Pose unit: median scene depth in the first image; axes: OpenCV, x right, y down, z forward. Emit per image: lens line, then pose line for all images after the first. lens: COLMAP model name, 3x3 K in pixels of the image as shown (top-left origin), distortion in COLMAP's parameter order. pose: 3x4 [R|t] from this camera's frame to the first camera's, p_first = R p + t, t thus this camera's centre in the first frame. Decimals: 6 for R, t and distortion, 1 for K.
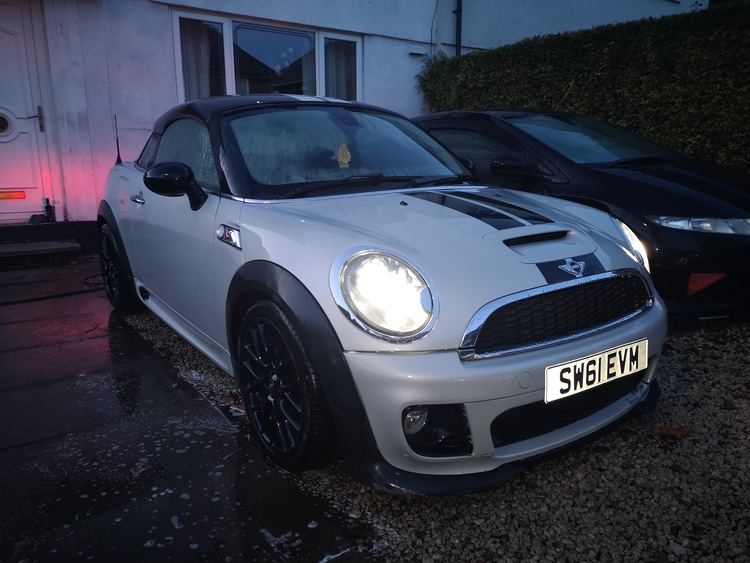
lens RADIAL K [[600.2, 0, 376.5], [0, 600.2, 271.9], [0, 0, 1]] dist [-0.000438, -0.002566]
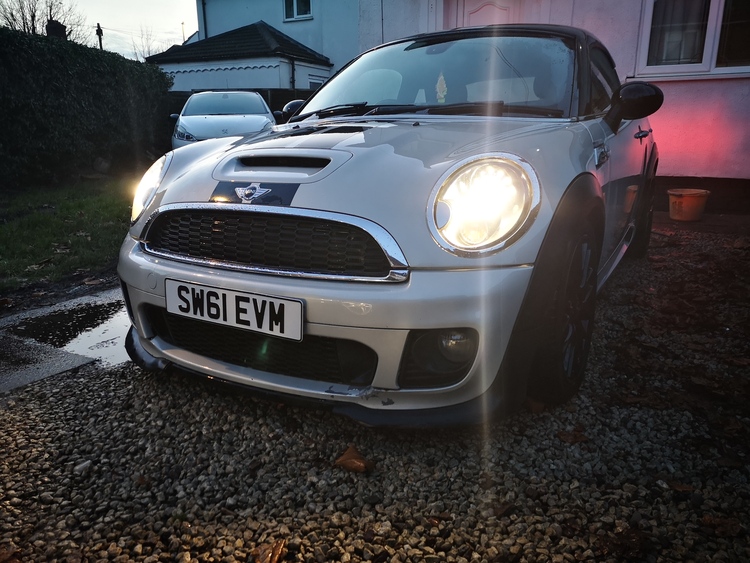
lens RADIAL K [[600.2, 0, 376.5], [0, 600.2, 271.9], [0, 0, 1]] dist [-0.000438, -0.002566]
pose [[0.423000, 0.212142, -0.880947, 1.235149], [-0.172057, 0.973325, 0.151772, -0.060861], [0.889645, 0.087374, 0.448217, 0.798118]]
